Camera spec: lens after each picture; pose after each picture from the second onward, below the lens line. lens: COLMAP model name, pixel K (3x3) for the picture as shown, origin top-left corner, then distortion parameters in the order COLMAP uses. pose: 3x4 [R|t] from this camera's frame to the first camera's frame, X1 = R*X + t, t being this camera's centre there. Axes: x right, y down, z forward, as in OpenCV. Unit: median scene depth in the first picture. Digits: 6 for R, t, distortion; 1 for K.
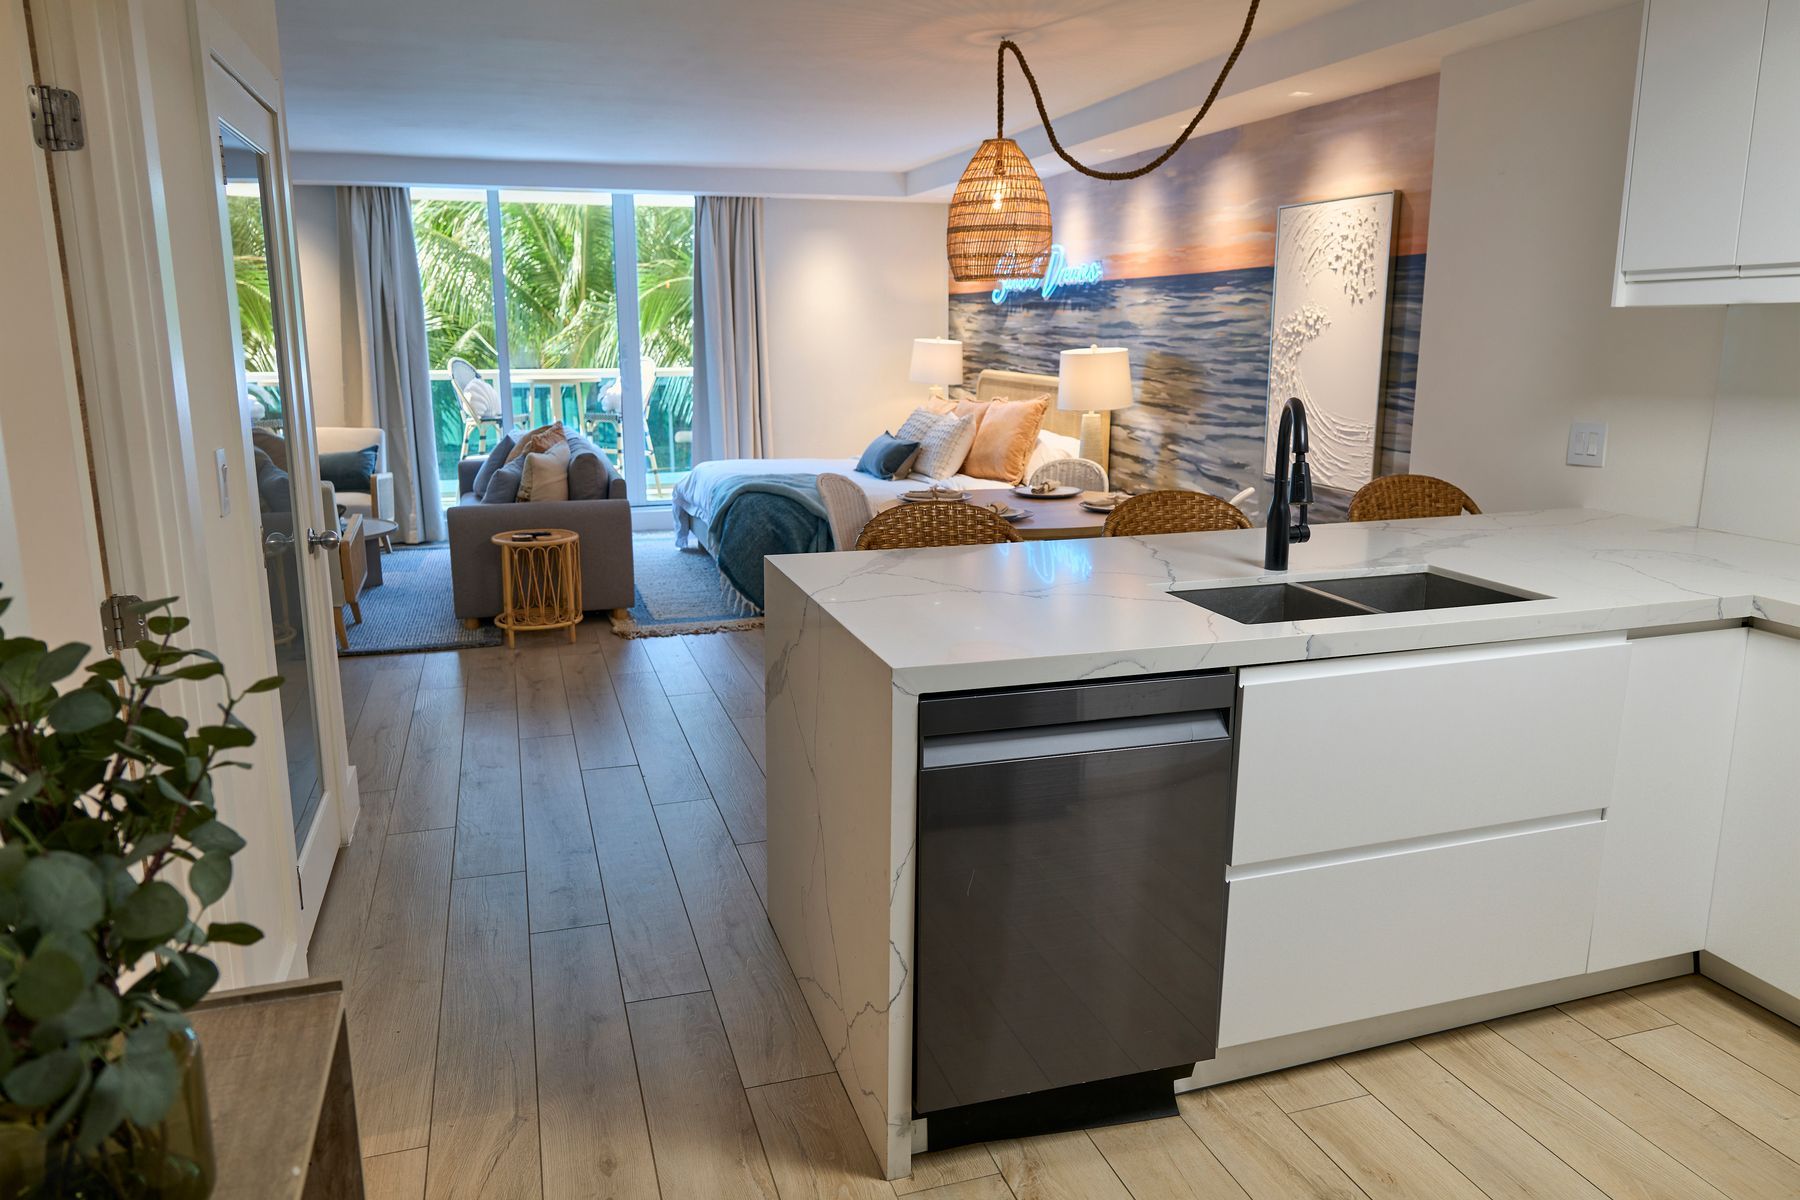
lens RADIAL K [[1244.8, 0, 900.0], [0, 1244.8, 600.0], [0, 0, 1]] dist [-0.006099, 0.000107]
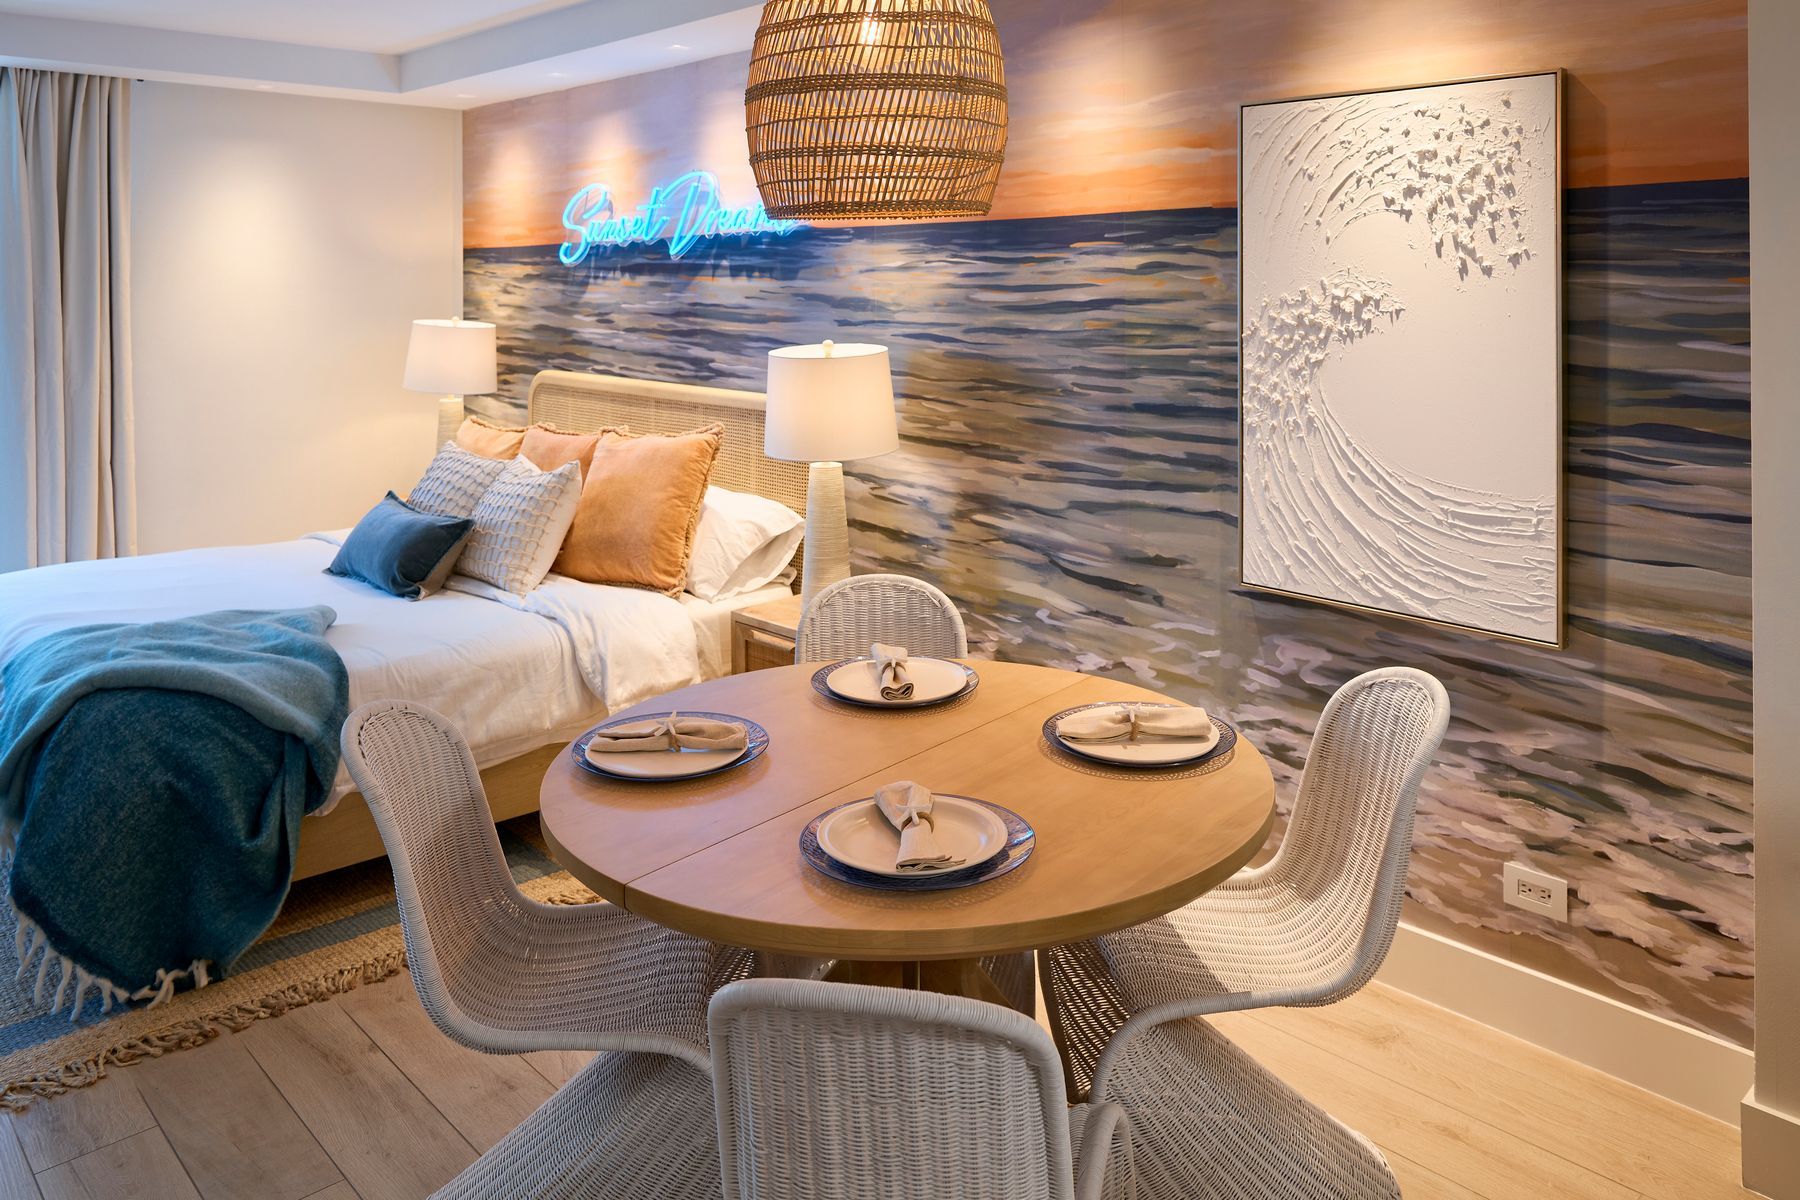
lens RADIAL K [[1330.6, 0, 904.3], [0, 1330.6, 272.4], [0, 0, 1]] dist [-0.005048, 0.001936]
pose [[0.901928, 0.005165, 0.431856, -0.075288], [0.091642, 0.974870, -0.203052, -0.115611], [-0.422052, 0.222714, 0.878789, 0.476174]]
